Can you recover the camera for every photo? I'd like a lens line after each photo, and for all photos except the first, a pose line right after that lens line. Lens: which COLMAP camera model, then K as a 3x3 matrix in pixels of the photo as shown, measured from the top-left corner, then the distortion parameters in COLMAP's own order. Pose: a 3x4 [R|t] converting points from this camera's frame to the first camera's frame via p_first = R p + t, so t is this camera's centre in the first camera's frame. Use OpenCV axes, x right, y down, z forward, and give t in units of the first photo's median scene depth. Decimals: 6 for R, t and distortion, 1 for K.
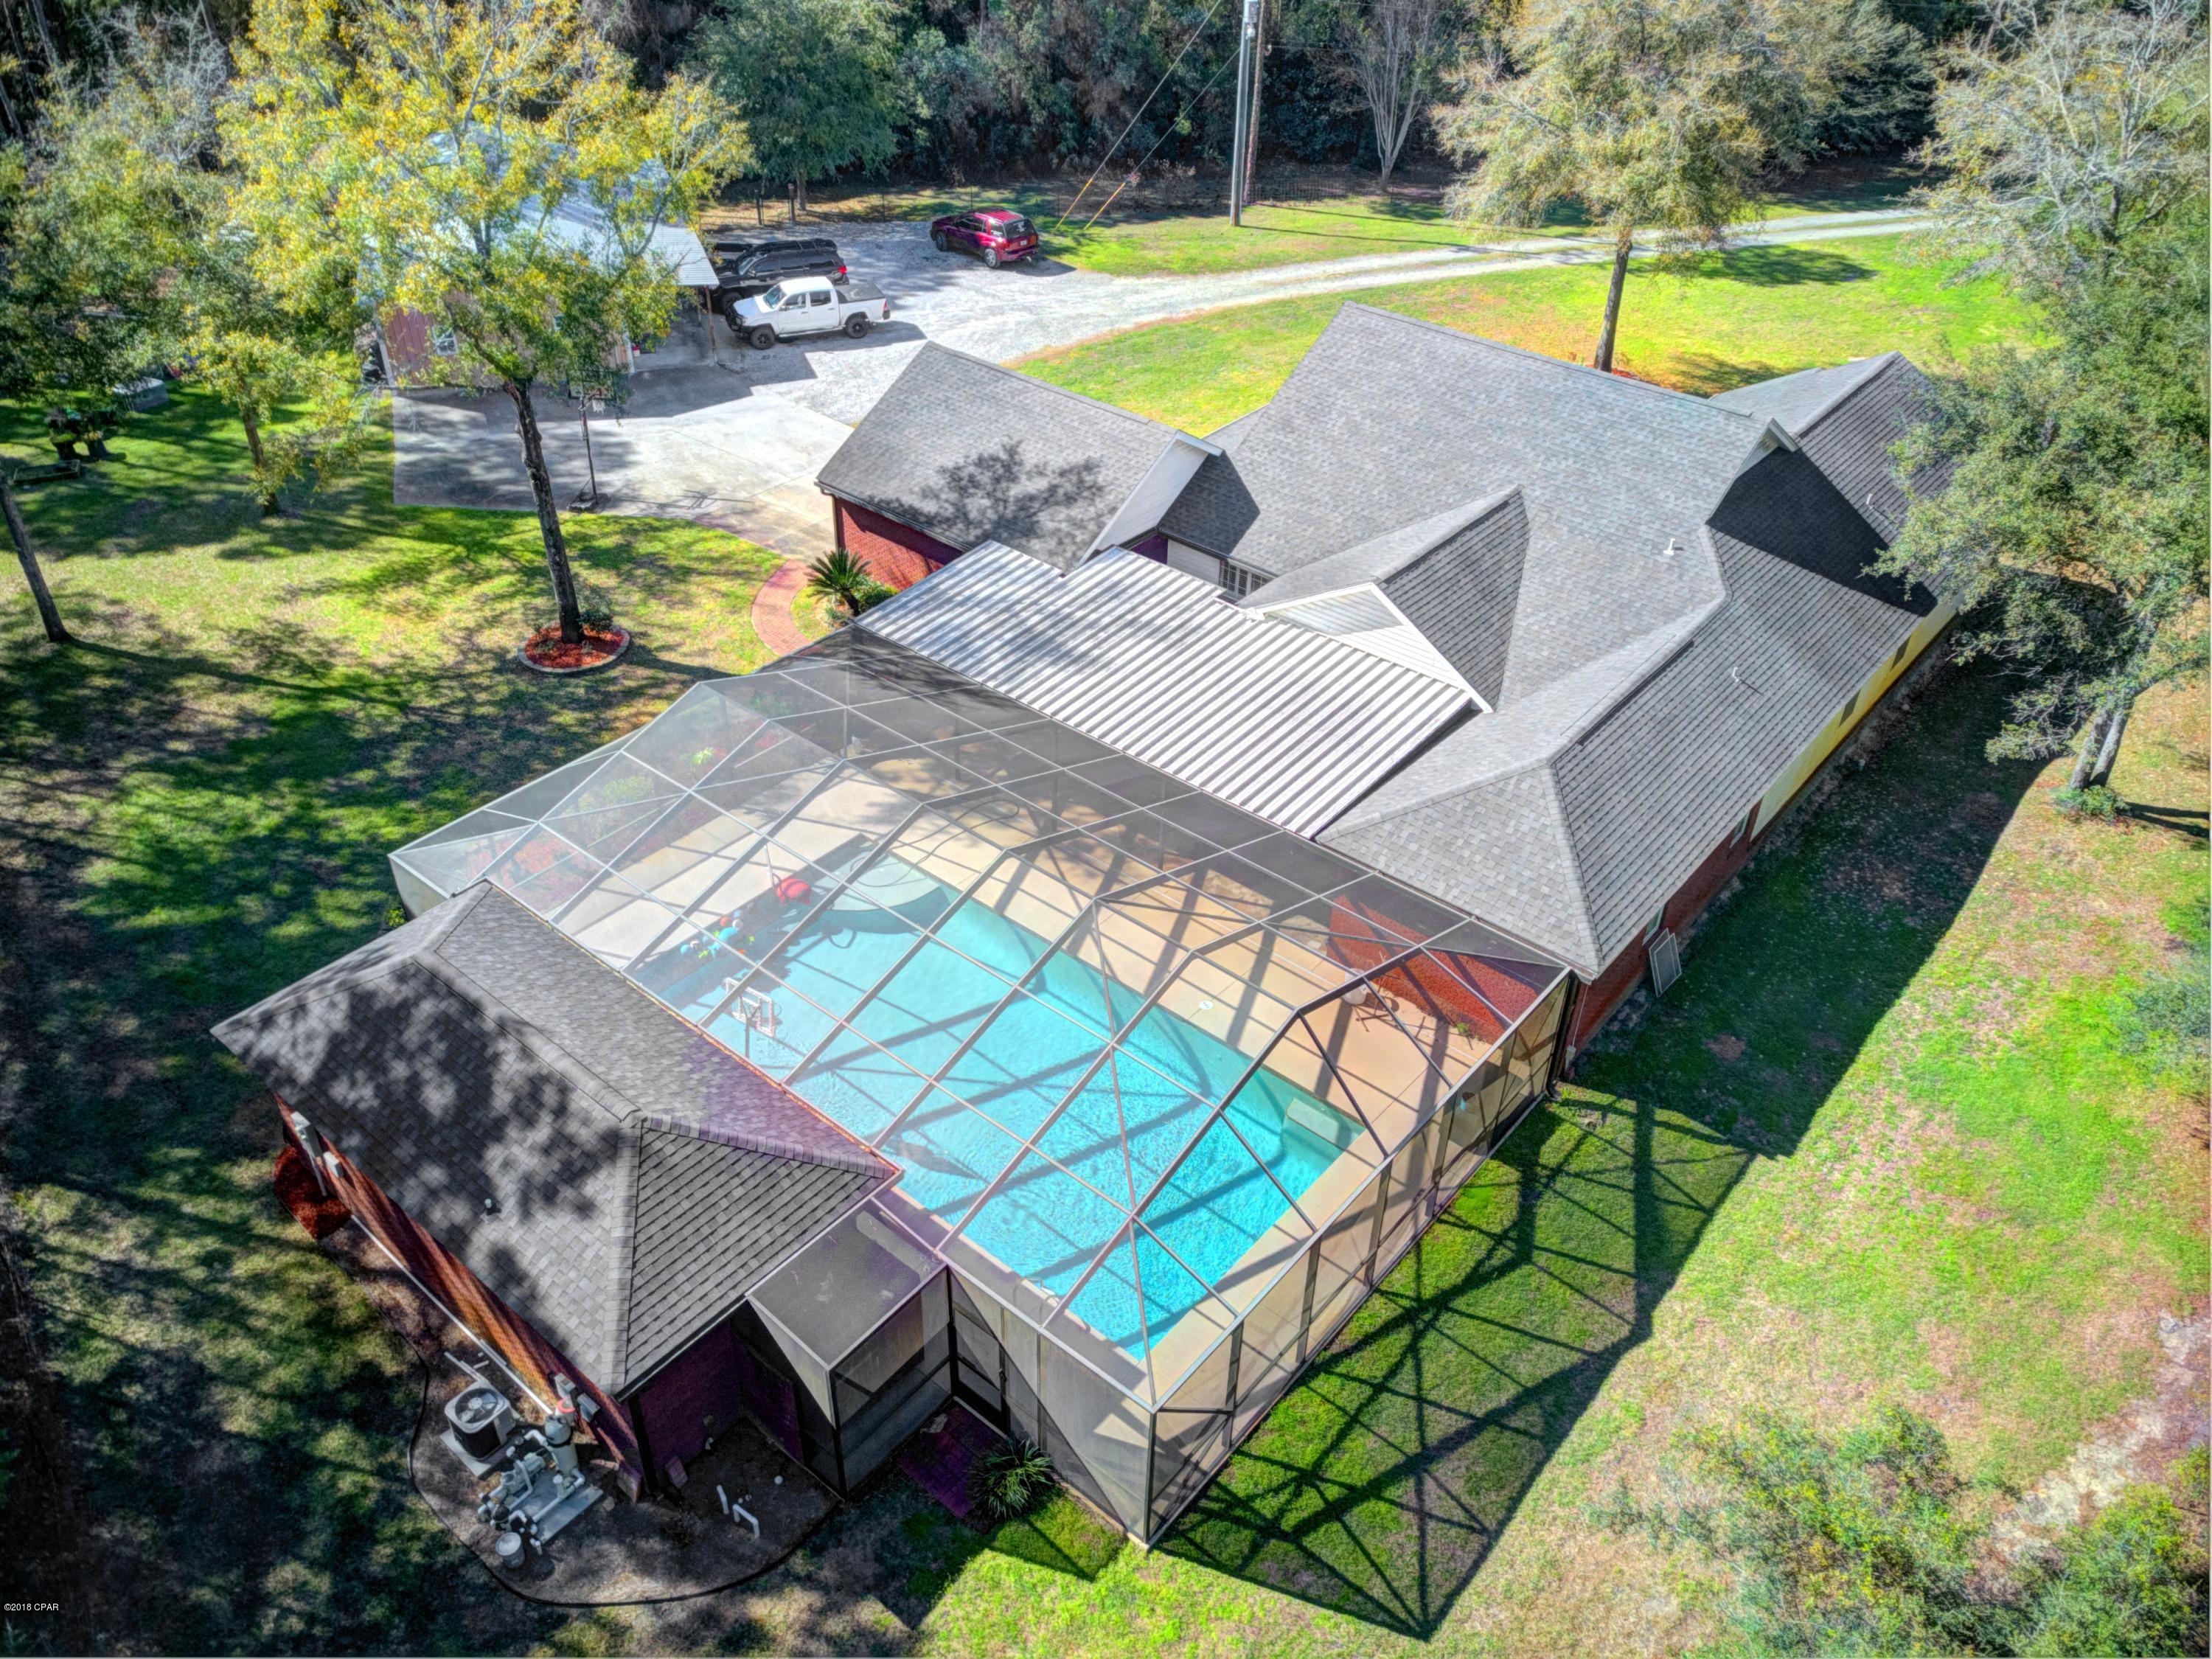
lens RADIAL K [[1697.2, 0, 1099.6], [0, 1697.2, 834.2], [0, 0, 1]] dist [-0.003816, 0.008552]
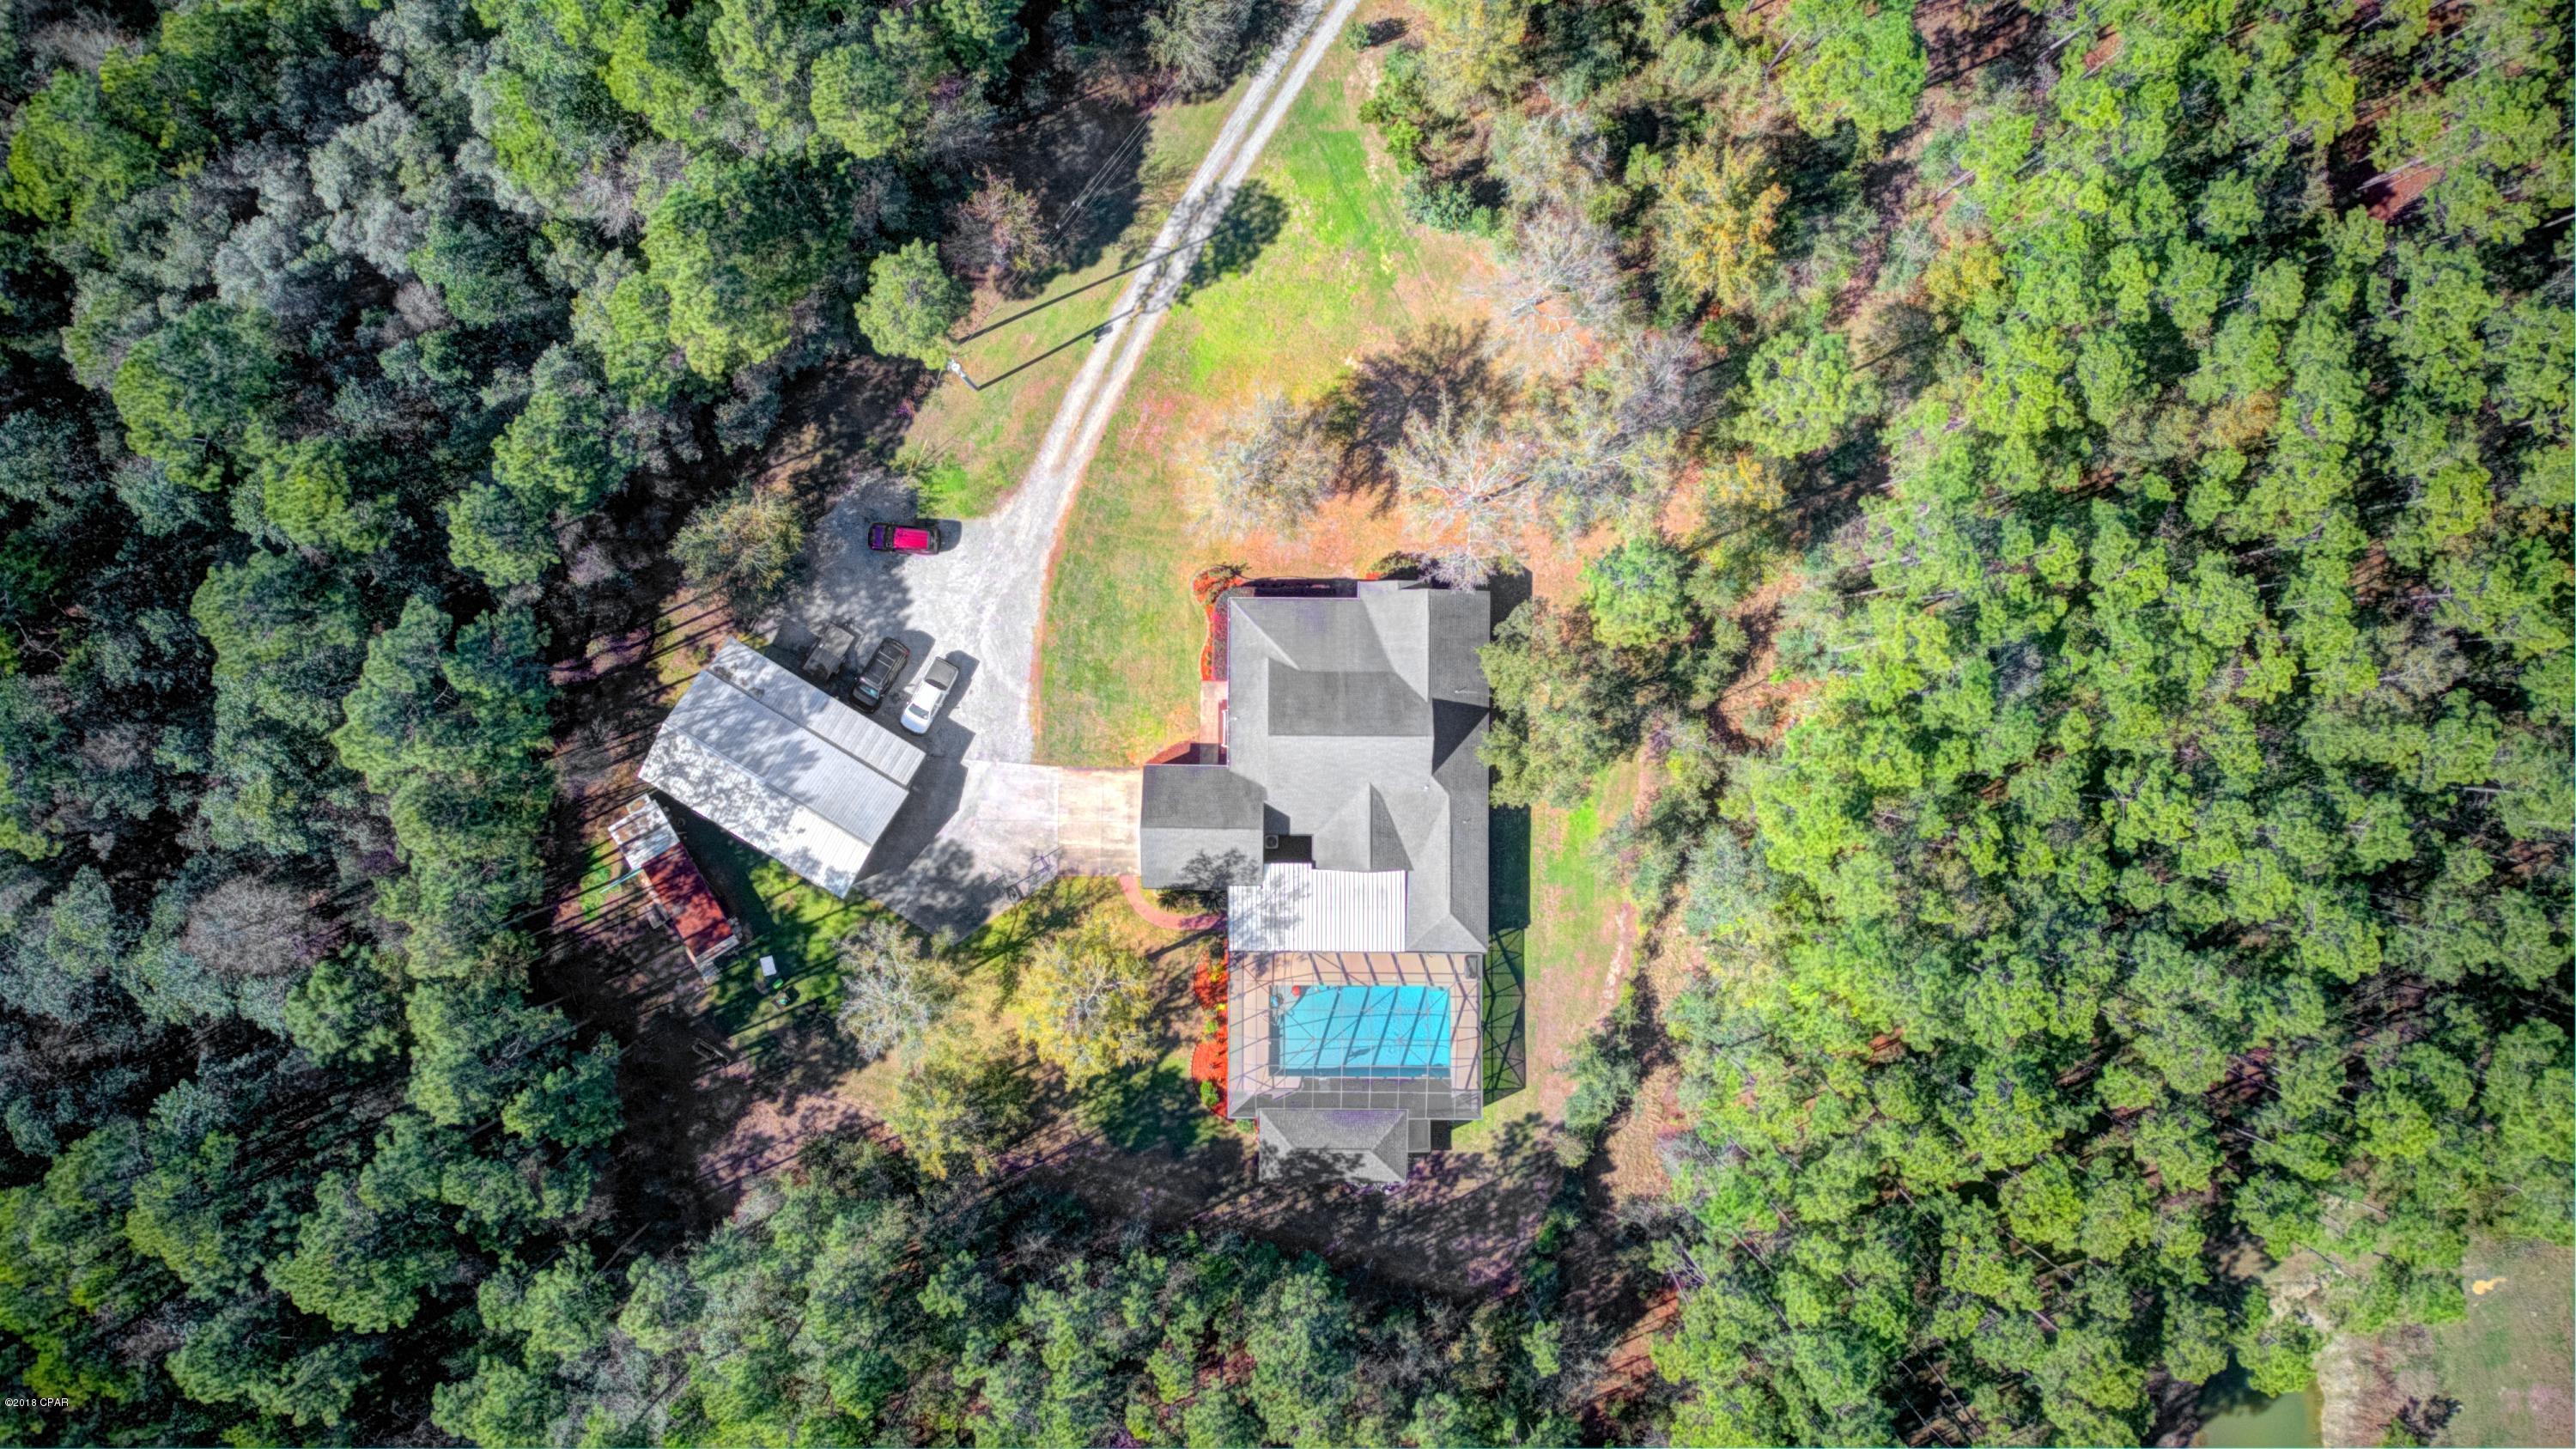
lens RADIAL K [[1963.4, 0, 1283.0], [0, 1963.4, 713.4], [0, 0, 1]] dist [0.000923, 0.007704]
pose [[0.772950, -0.633363, -0.037408, 0.480810], [0.395092, 0.434357, 0.809467, -4.347500], [-0.496438, -0.640457, 0.585973, -1.199179]]
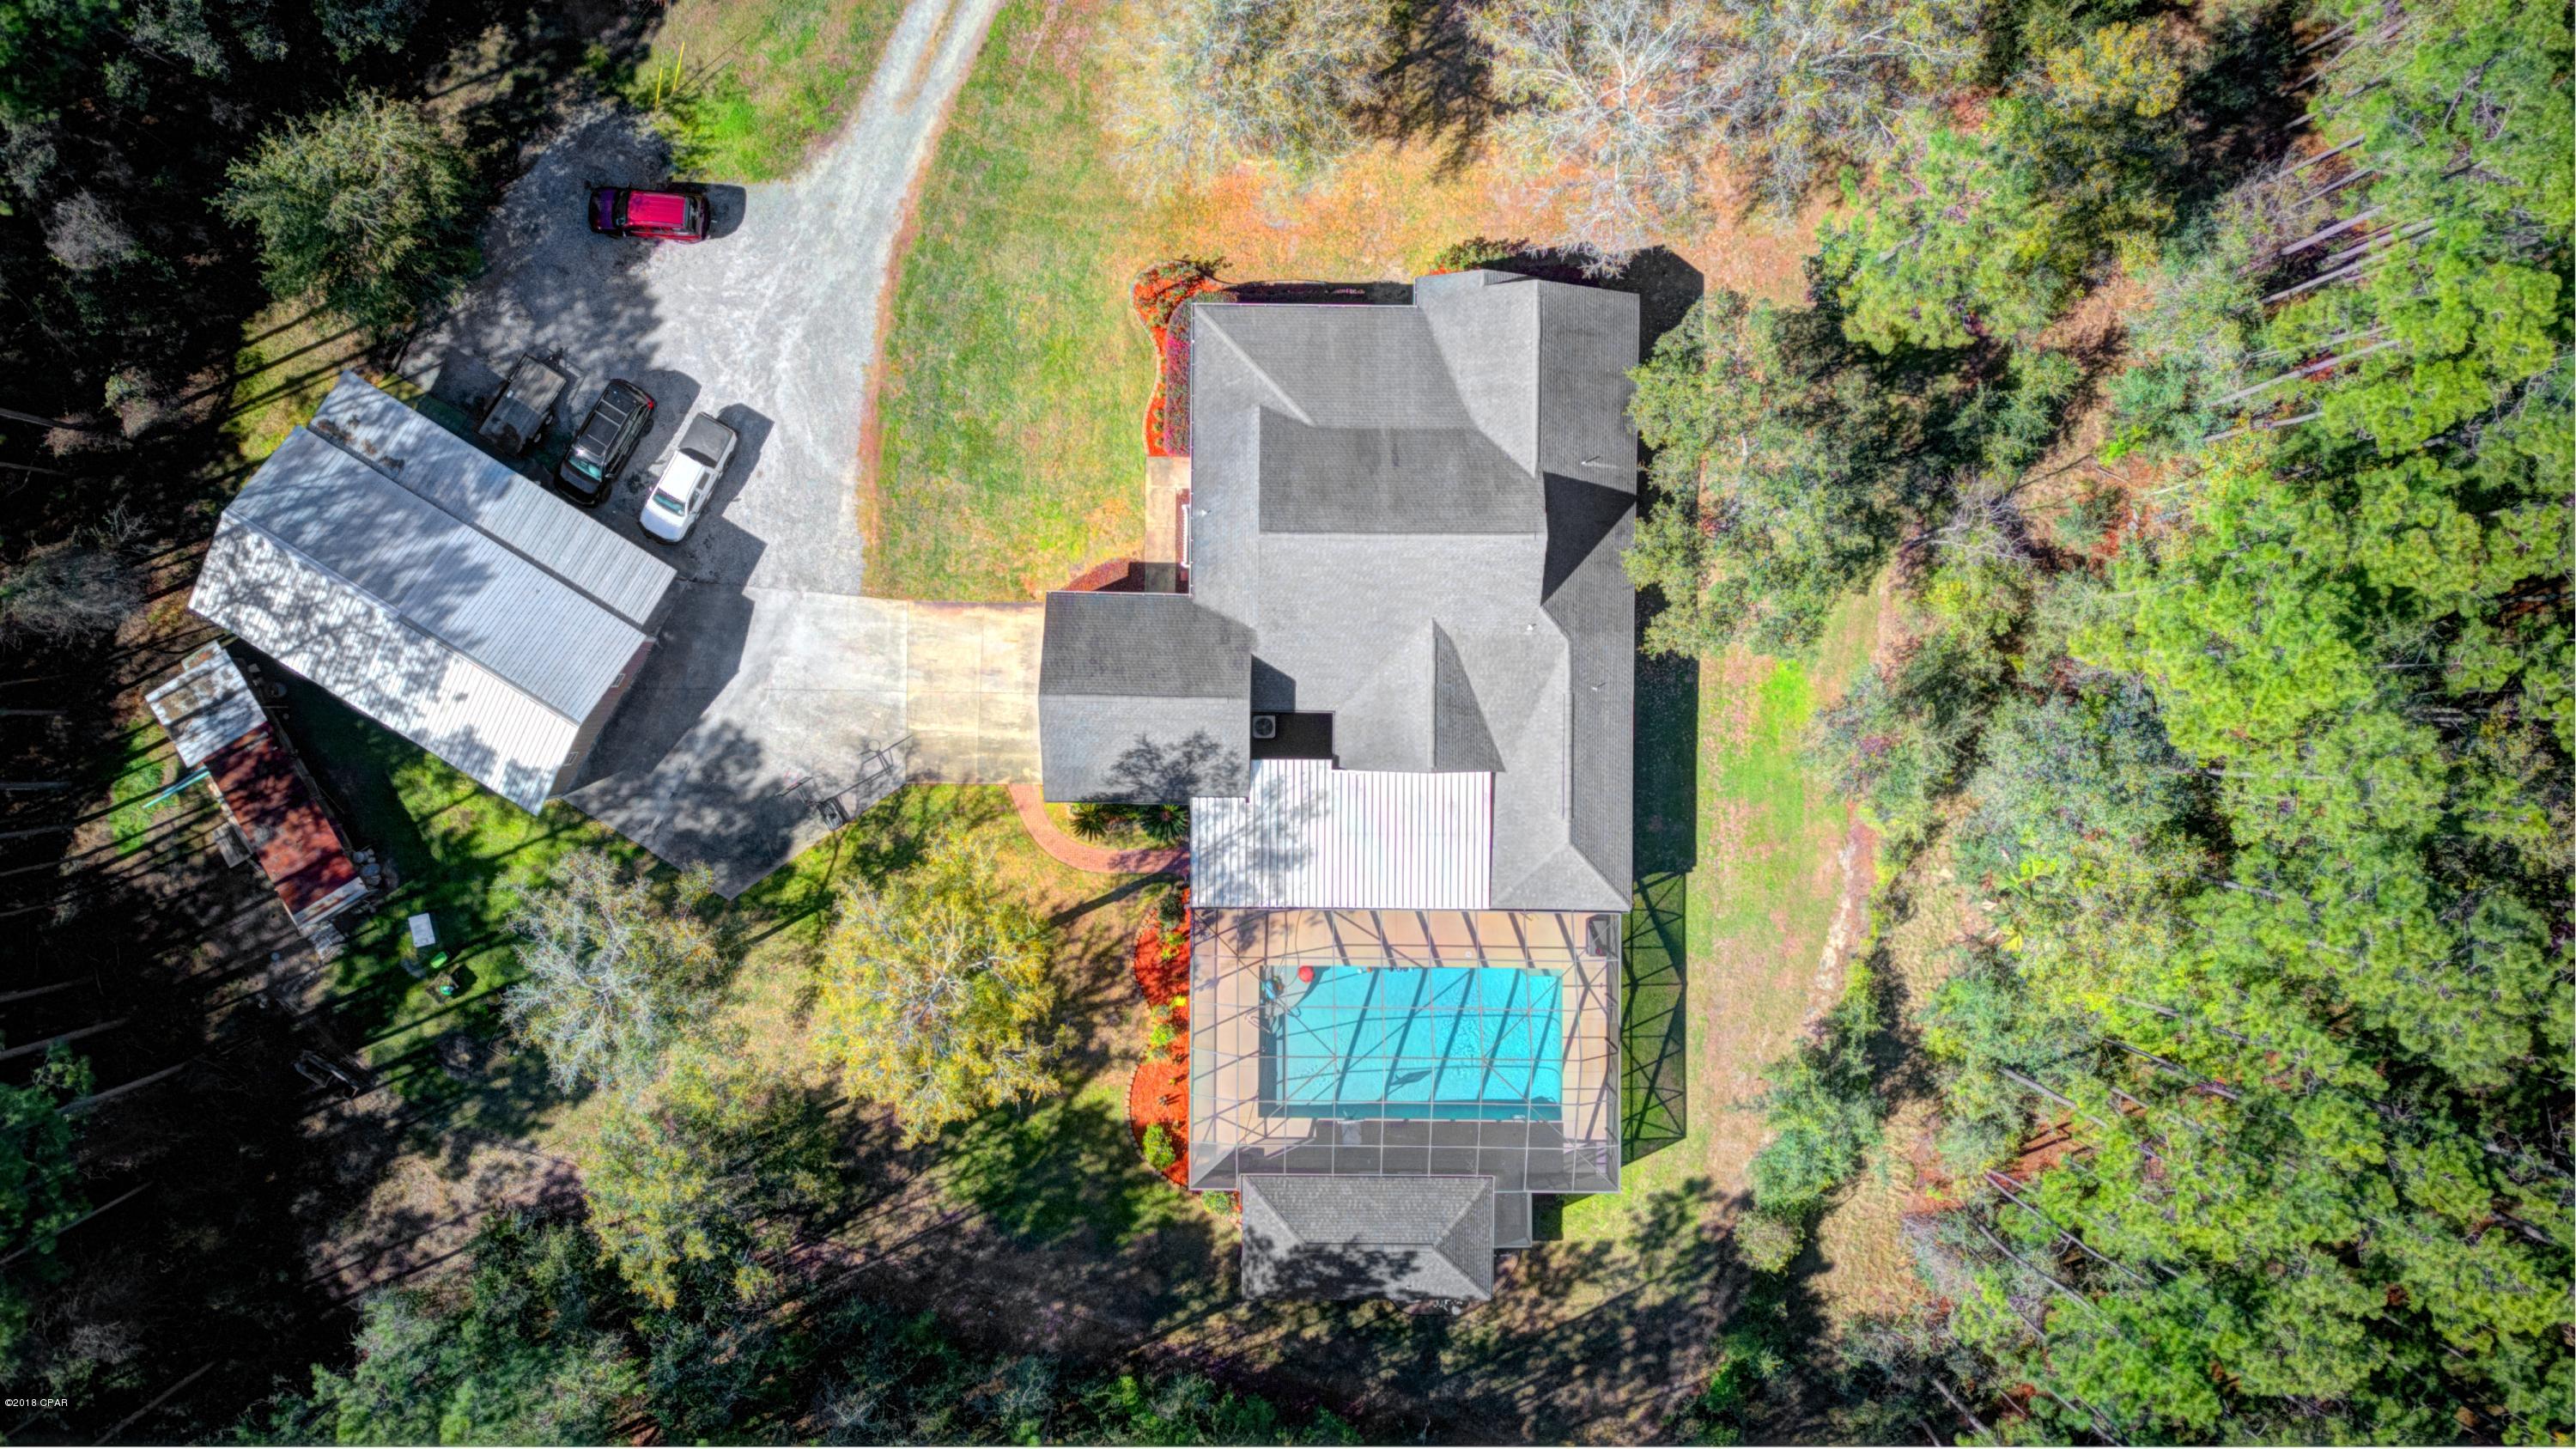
lens RADIAL K [[2020.2, 0, 1264.4], [0, 2020.2, 712.6], [0, 0, 1]] dist [-0.055171, 0.085927]
pose [[0.774696, -0.631168, -0.038388, 0.193843], [0.391057, 0.430508, 0.813472, -2.662071], [-0.496911, -0.645205, 0.580336, -0.225827]]
